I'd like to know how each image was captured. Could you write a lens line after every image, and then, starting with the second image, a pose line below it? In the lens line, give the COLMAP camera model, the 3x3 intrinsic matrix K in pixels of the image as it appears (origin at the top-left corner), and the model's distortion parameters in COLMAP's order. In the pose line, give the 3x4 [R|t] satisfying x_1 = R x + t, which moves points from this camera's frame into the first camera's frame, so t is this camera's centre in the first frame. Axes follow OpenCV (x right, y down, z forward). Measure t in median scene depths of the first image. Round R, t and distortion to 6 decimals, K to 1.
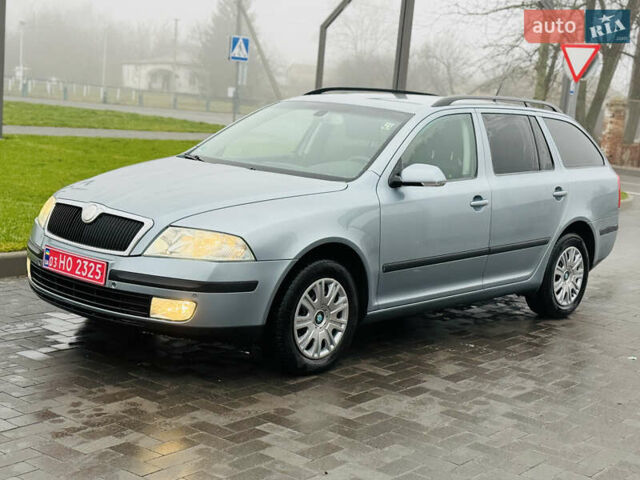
lens RADIAL K [[1022.8, 0, 320.0], [0, 1022.8, 240.0], [0, 0, 1]] dist [0.095935, -0.014379]
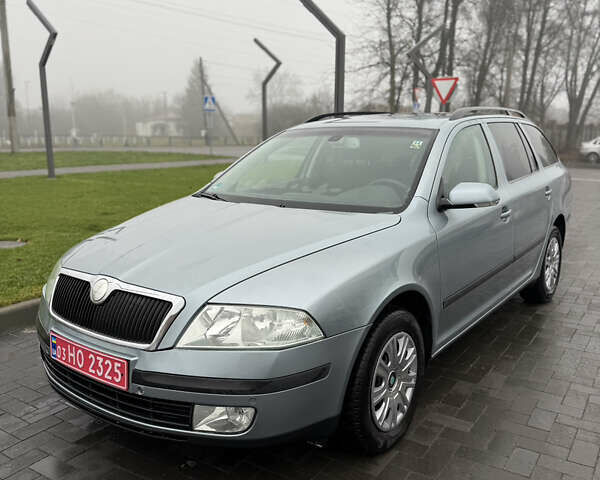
lens RADIAL K [[565.0, 0, 300.0], [0, 565.0, 240.0], [0, 0, 1]] dist [0.082551, -0.200812]
pose [[0.992544, -0.100885, 0.068399, -0.091766], [0.097126, 0.993682, 0.056230, -0.068969], [-0.073640, -0.049167, 0.996072, 0.522381]]
